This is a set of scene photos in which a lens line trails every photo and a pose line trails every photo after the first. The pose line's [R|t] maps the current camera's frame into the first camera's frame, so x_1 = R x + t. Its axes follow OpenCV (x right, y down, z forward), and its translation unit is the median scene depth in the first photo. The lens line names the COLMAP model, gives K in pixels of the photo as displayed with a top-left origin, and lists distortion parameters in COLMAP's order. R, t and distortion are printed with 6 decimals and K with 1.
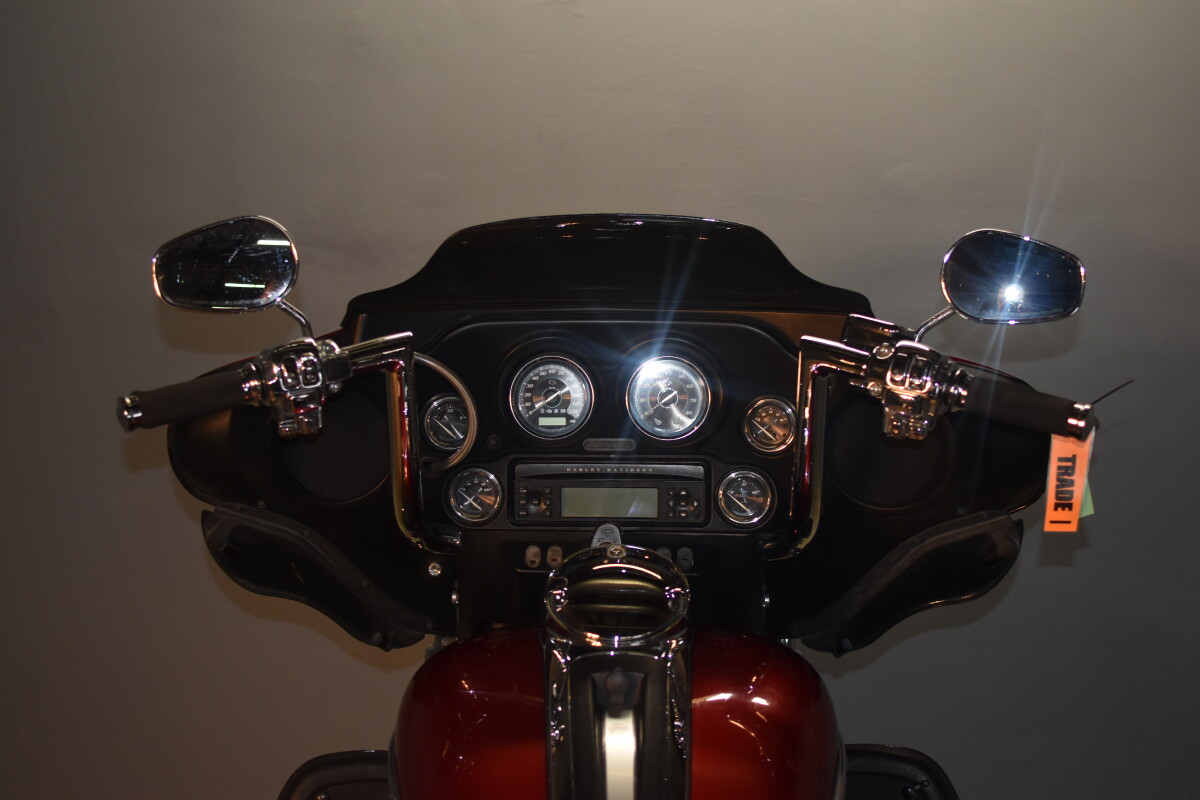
lens RADIAL K [[1842.4, 0, 598.1], [0, 1842.4, 403.8], [0, 0, 1]] dist [-0.143478, 0.000000]
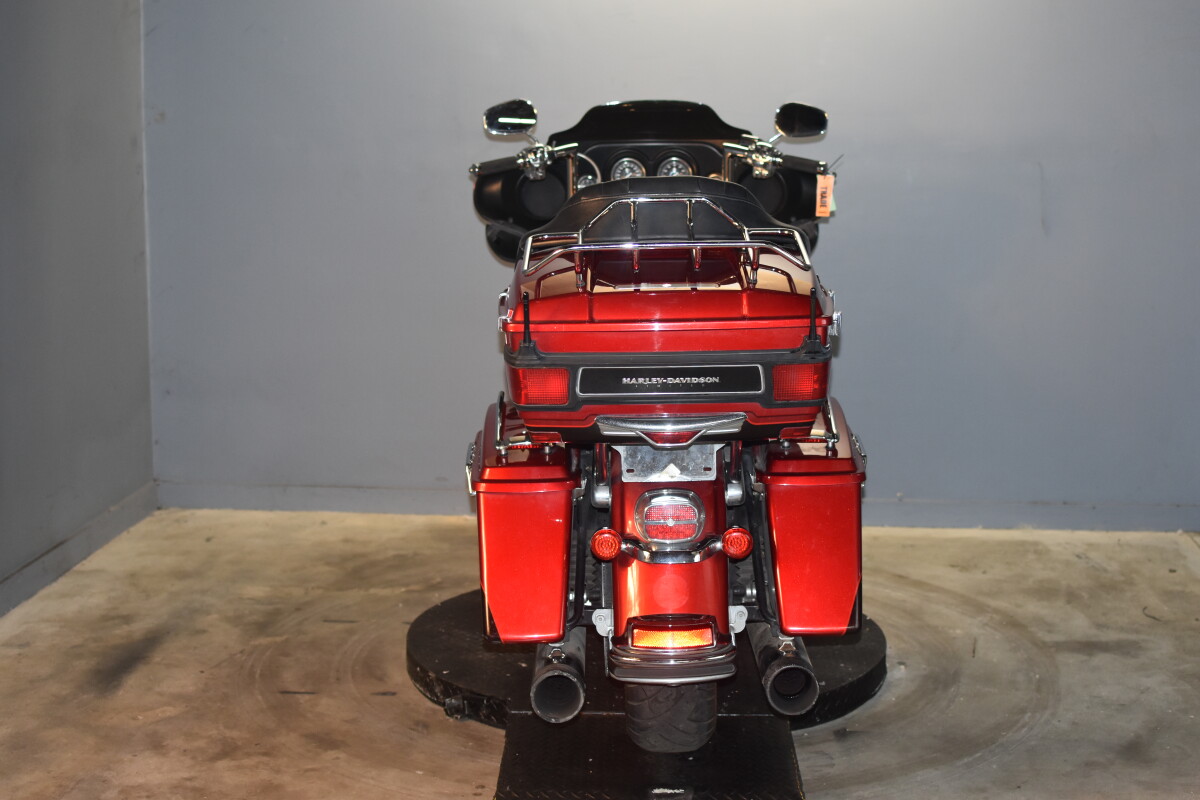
lens RADIAL K [[1842.4, 0, 595.6], [0, 1842.4, 399.4], [0, 0, 1]] dist [-0.143478, 0.000000]
pose [[0.999826, -0.004354, -0.018162, -0.029787], [0.004620, 0.999883, 0.014614, 0.300056], [0.018096, -0.014695, 0.999728, -1.705700]]
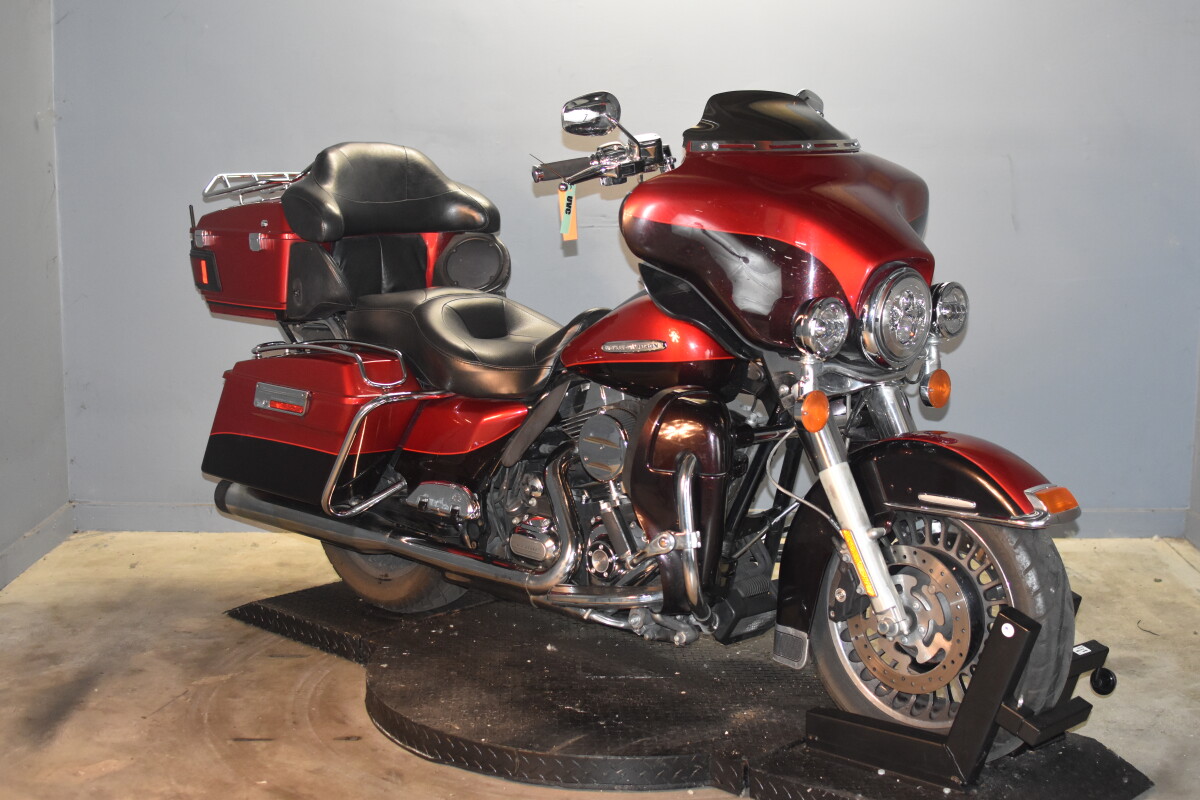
lens RADIAL K [[1842.4, 0, 604.9], [0, 1842.4, 397.3], [0, 0, 1]] dist [-0.143478, 0.000000]
pose [[0.998397, -0.018022, 0.053644, -0.141440], [0.017193, 0.999726, 0.015878, 0.283242], [-0.053915, -0.014930, 0.998434, -1.535386]]
